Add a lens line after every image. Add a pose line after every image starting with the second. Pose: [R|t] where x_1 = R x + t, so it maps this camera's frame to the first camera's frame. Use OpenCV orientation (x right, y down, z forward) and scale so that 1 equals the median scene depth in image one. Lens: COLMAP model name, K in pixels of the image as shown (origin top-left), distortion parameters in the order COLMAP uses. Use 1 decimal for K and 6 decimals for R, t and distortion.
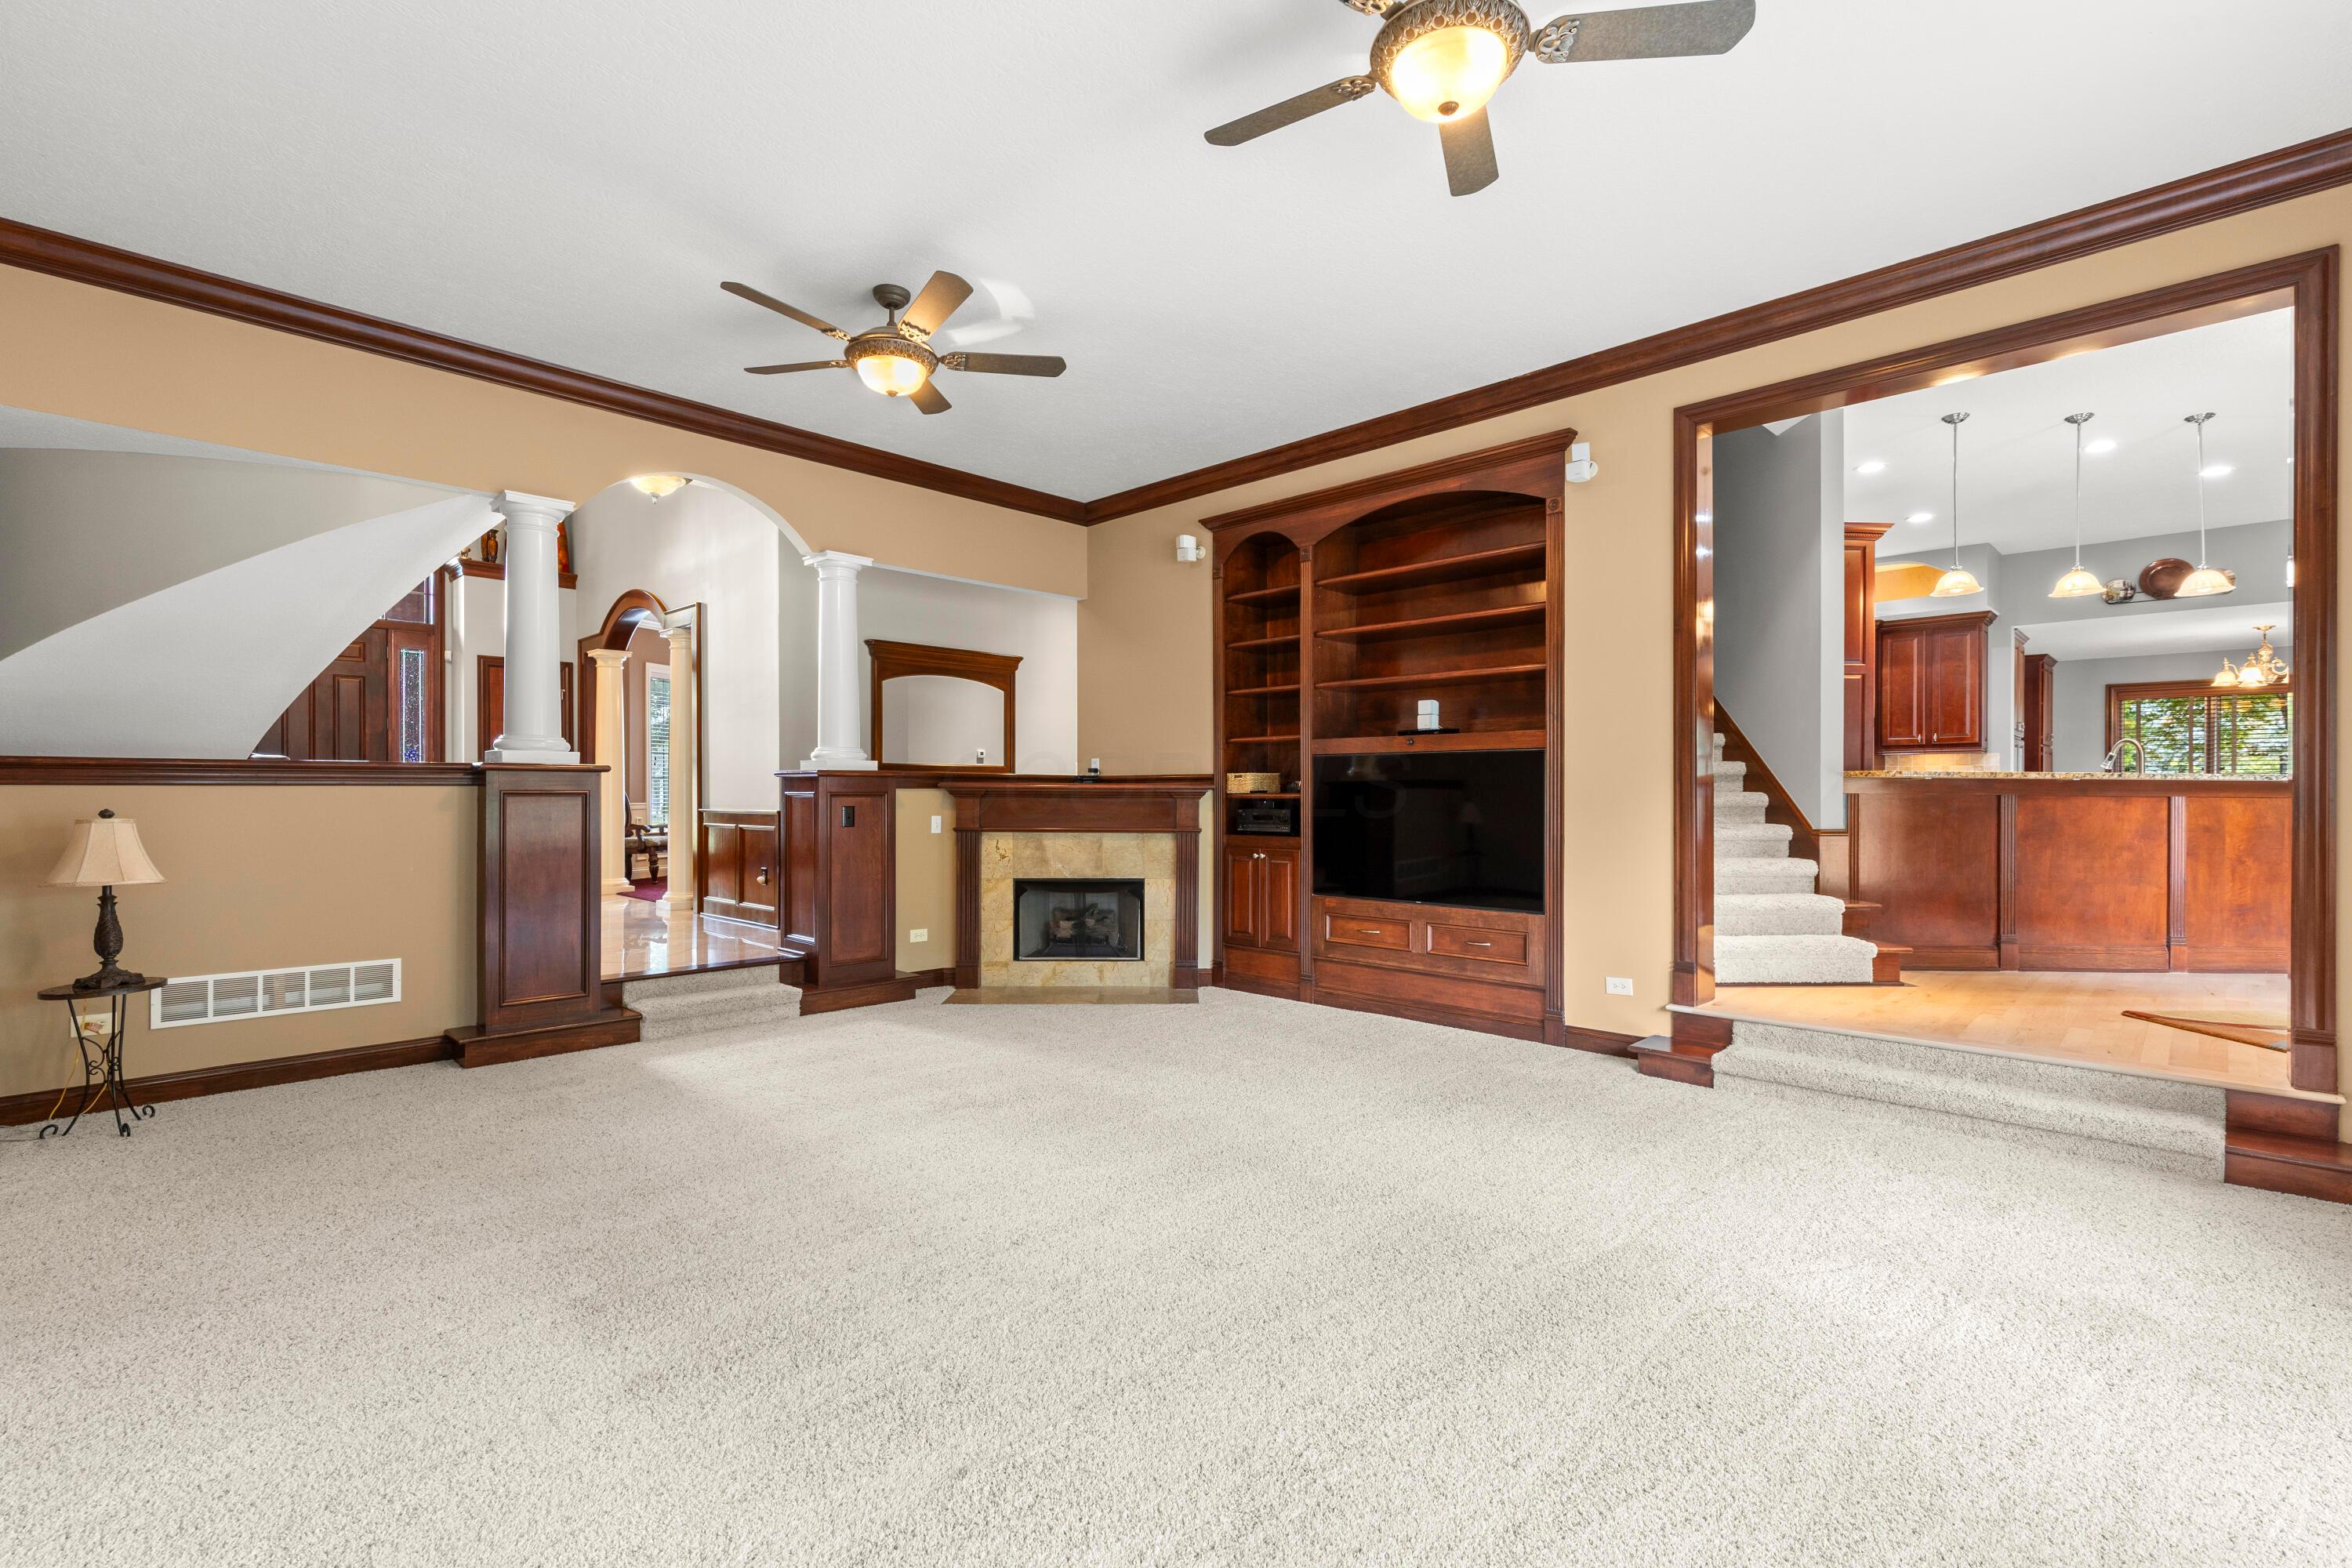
lens RADIAL K [[1057.1, 0, 1174.1], [0, 1057.1, 793.3], [0, 0, 1]] dist [-0.000485, 0.001096]
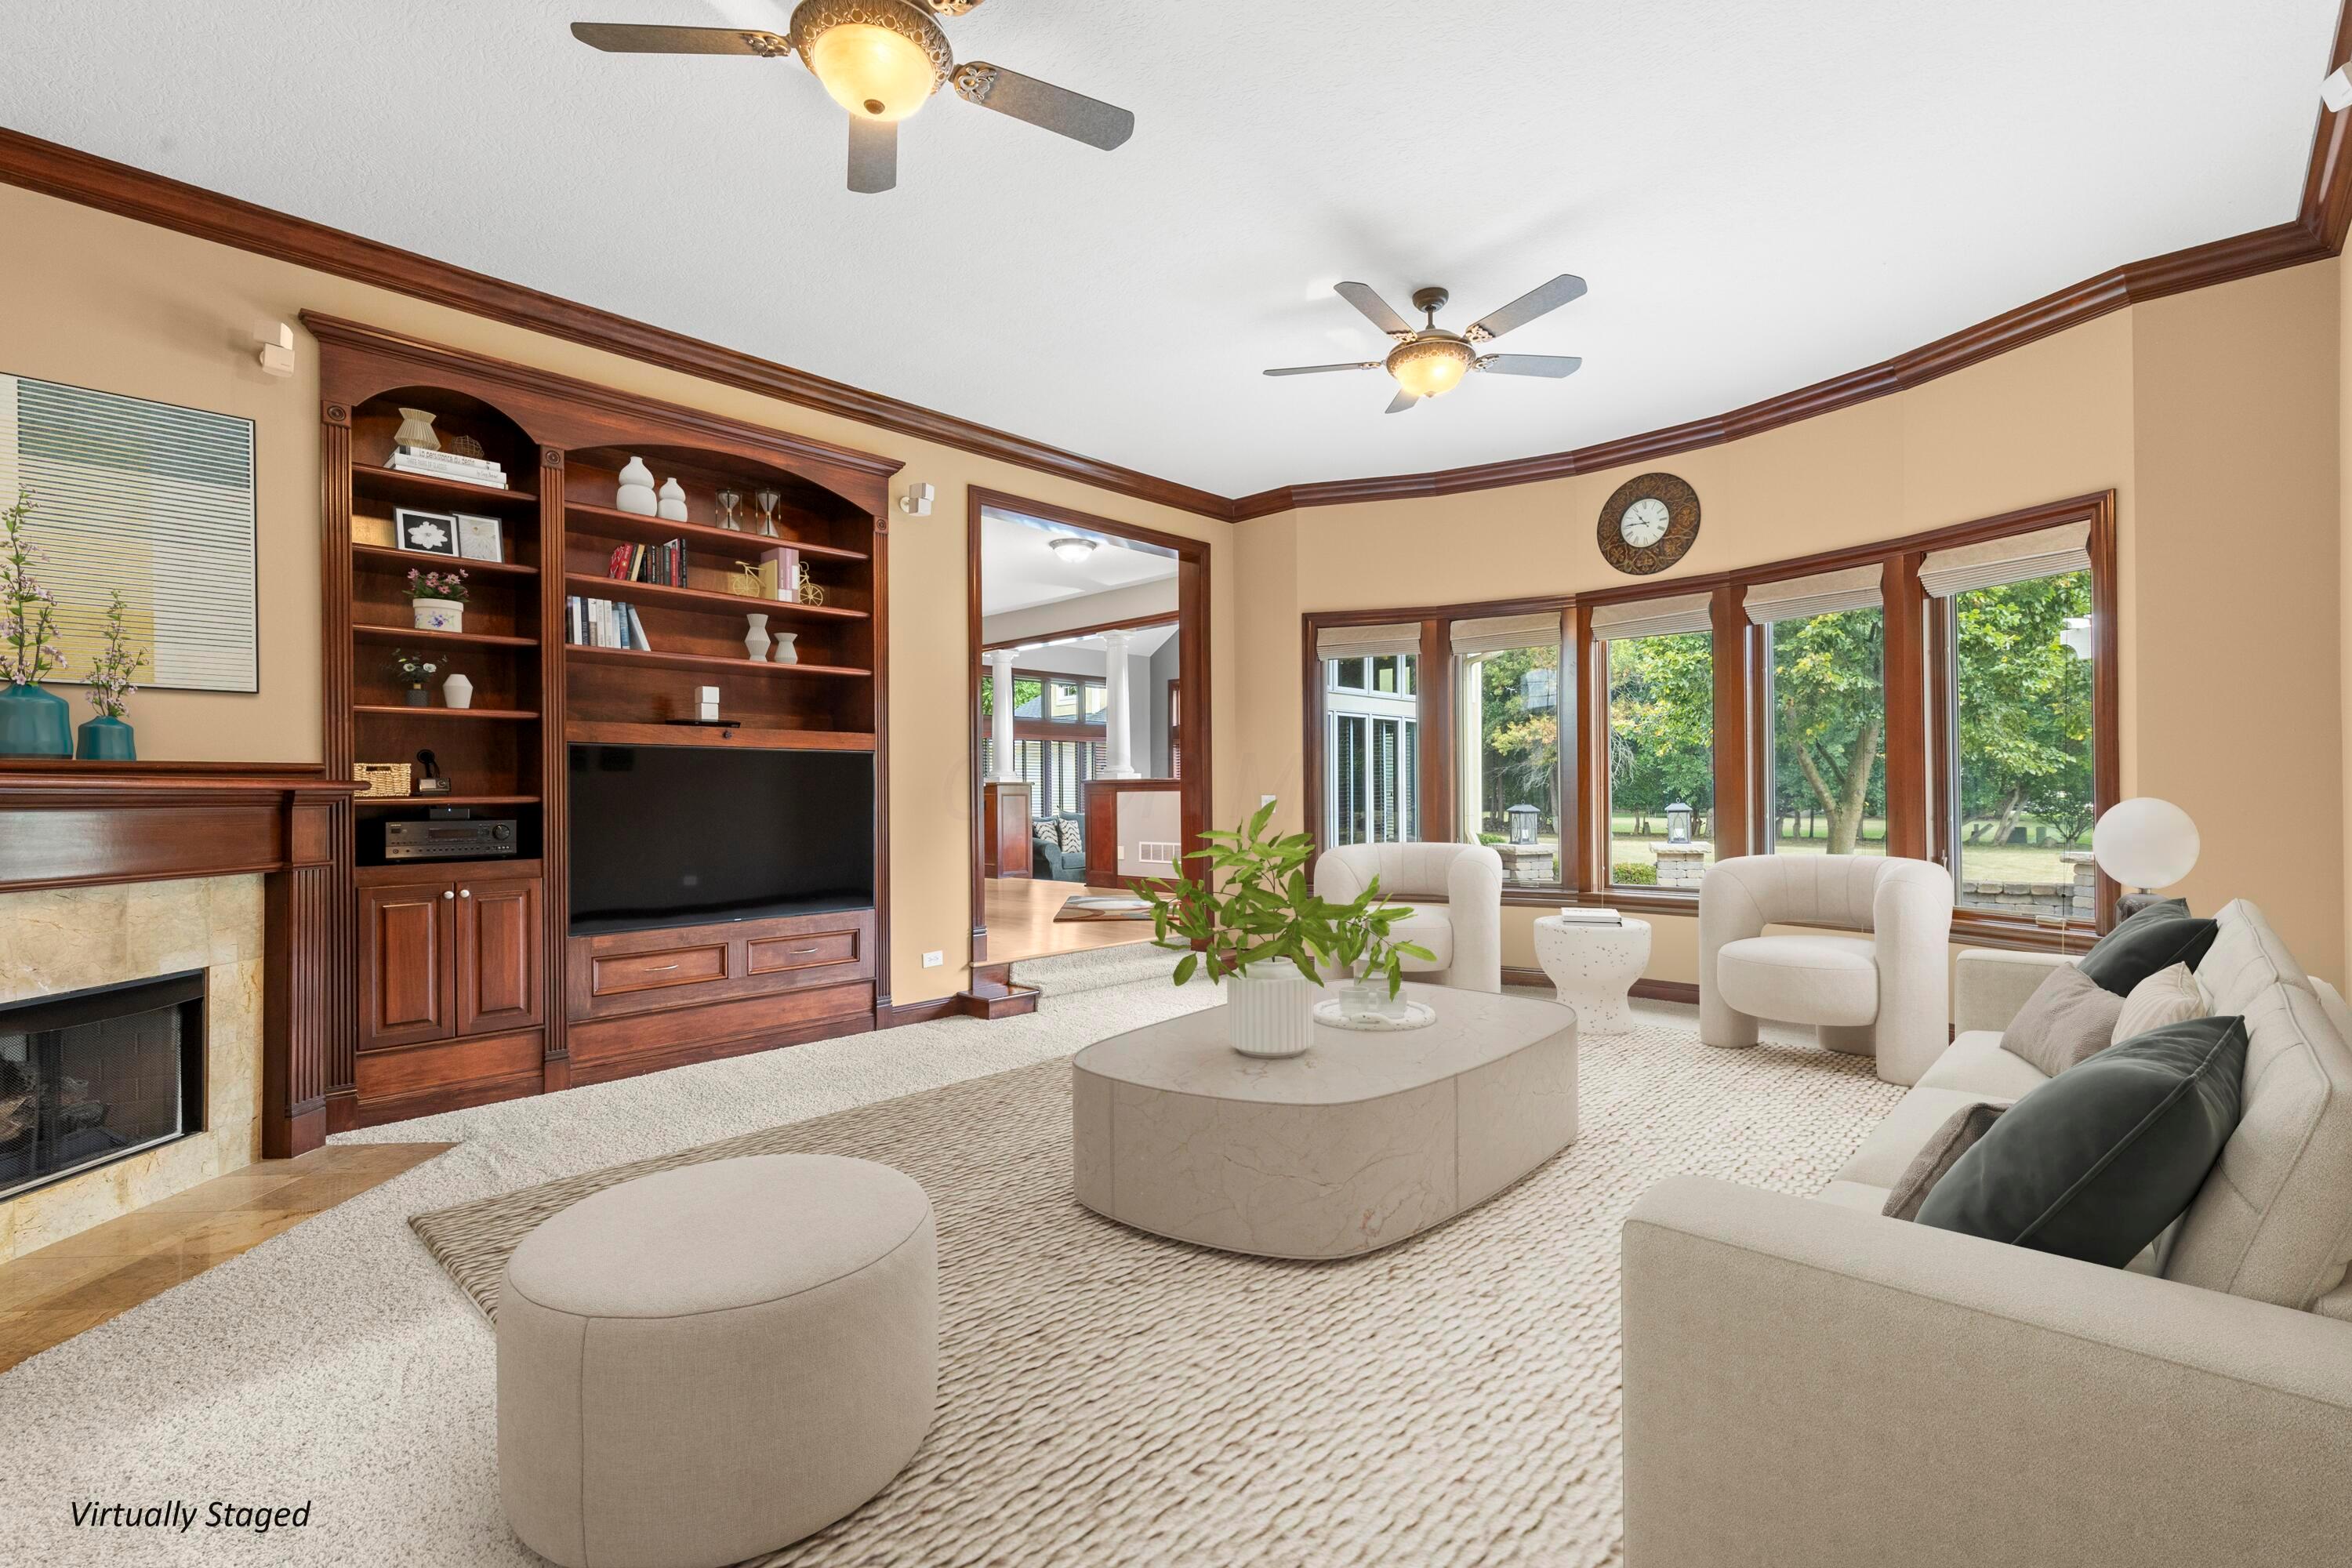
lens RADIAL K [[1057.1, 0, 1170.8], [0, 1057.1, 791.8], [0, 0, 1]] dist [-0.000485, 0.001096]
pose [[-0.010265, -0.000563, 0.999947, -0.652660], [0.005397, 0.999985, 0.000618, -0.001287], [-0.999933, 0.005404, -0.010262, 0.655935]]
